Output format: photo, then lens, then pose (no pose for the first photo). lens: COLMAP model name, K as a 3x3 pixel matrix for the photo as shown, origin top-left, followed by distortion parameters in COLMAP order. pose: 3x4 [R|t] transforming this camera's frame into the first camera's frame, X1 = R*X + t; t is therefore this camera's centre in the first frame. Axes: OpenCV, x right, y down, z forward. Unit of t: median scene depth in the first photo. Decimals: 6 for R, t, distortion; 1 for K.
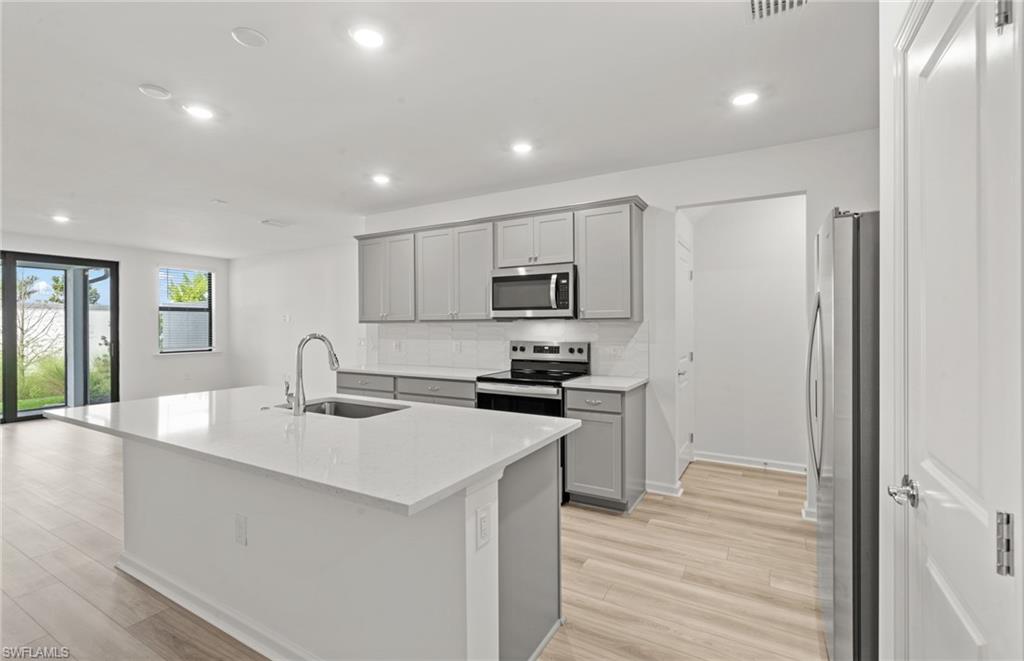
lens RADIAL K [[454.7, 0, 512.8], [0, 454.7, 325.9], [0, 0, 1]] dist [0.000659, -0.000046]
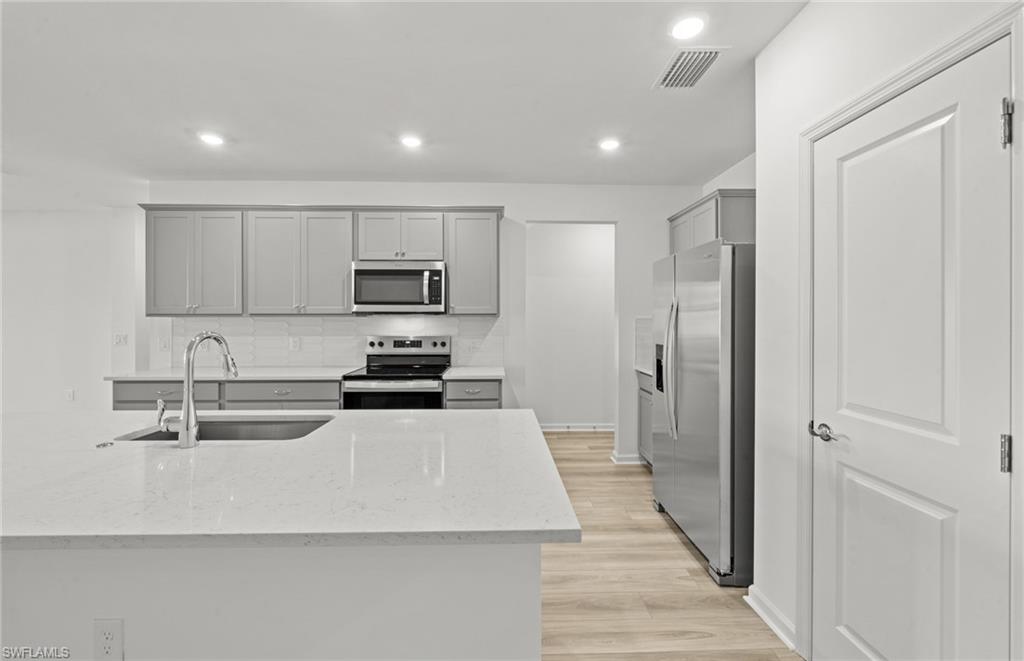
lens RADIAL K [[402.8, 0, 507.9], [0, 402.8, 318.9], [0, 0, 1]] dist [-0.001223, -0.000168]
pose [[0.854713, 0.003470, 0.519089, -0.213987], [-0.001737, 0.999991, -0.003825, -0.000901], [-0.519098, 0.002368, 0.854712, 0.118206]]
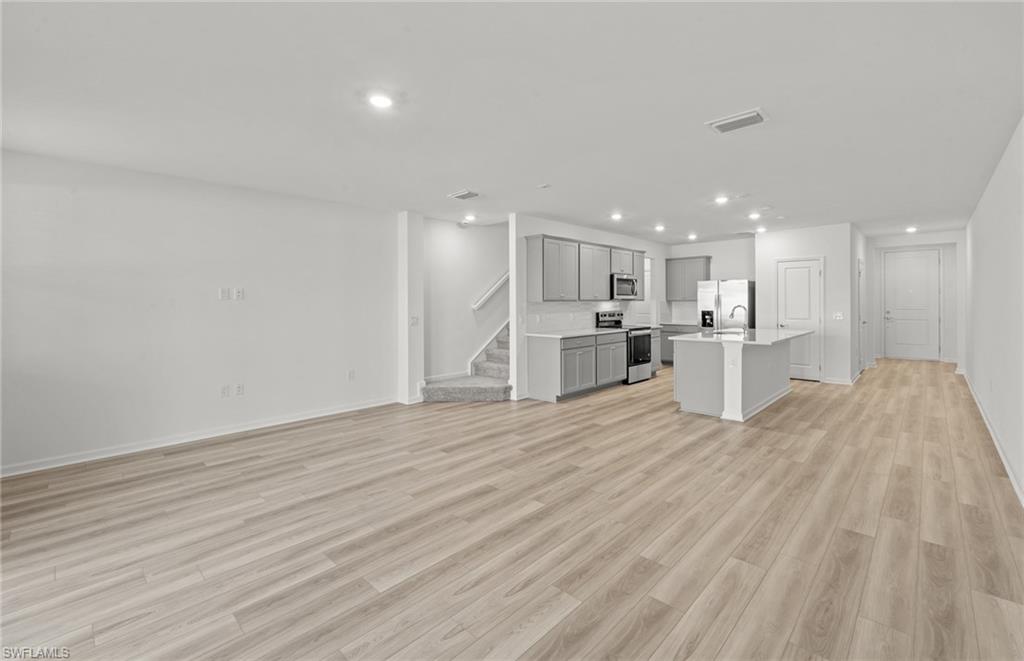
lens RADIAL K [[430.6, 0, 509.1], [0, 430.6, 303.2], [0, 0, 1]] dist [0.000269, 0.000055]
pose [[0.253177, 0.000472, 0.967420, -1.980547], [0.008119, 0.999964, -0.002613, 0.000978], [-0.967386, 0.008516, 0.253164, 1.007815]]
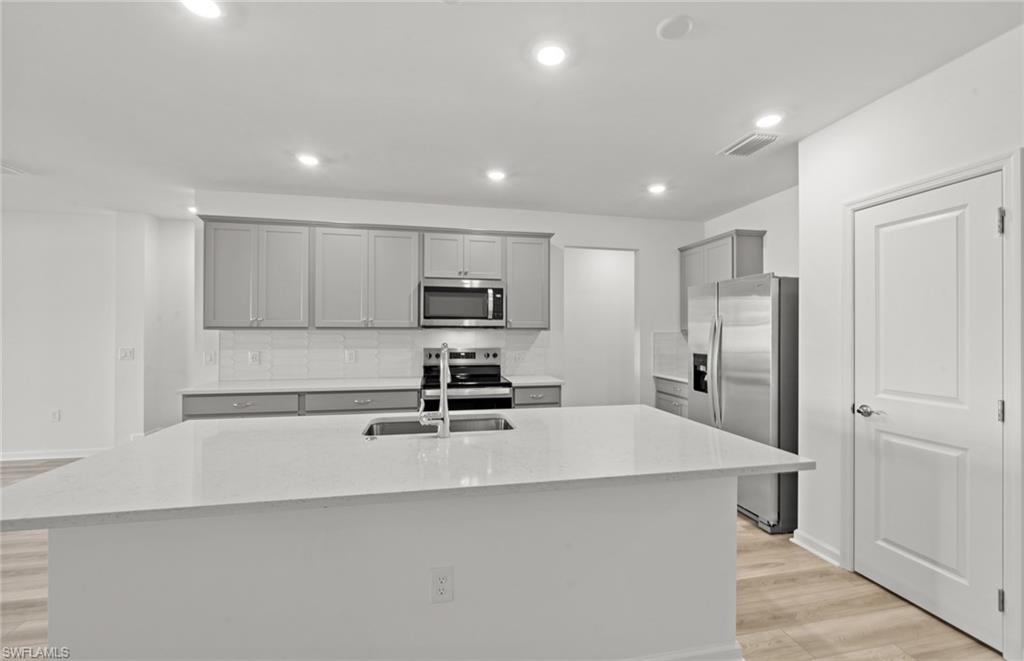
lens RADIAL K [[405.0, 0, 512.0], [0, 405.0, 330.5], [0, 0, 1]] dist [-0.001303, -0.000035]
pose [[0.752602, 0.008620, 0.658419, -0.509640], [-0.003501, 0.999953, -0.009089, 0.000005], [-0.658466, 0.004535, 0.752597, 0.190711]]
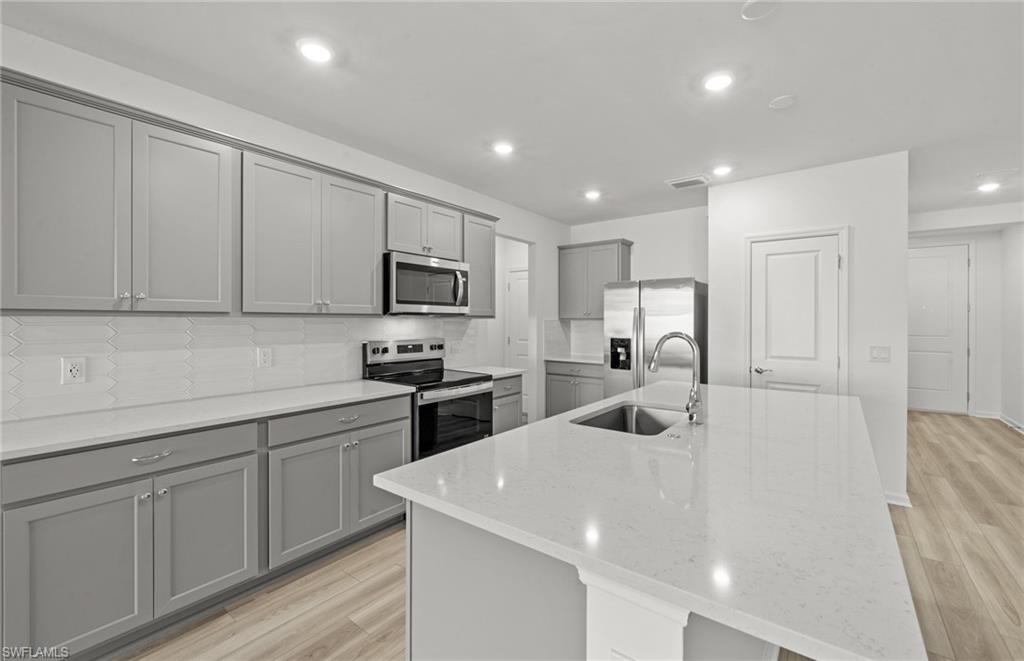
lens RADIAL K [[424.2, 0, 512.6], [0, 424.2, 321.7], [0, 0, 1]] dist [-0.000578, -0.000036]
pose [[0.138442, 0.001729, 0.990369, -0.776676], [-0.000358, 0.999998, -0.001696, -0.000393], [-0.990370, -0.000120, 0.138443, 0.716328]]
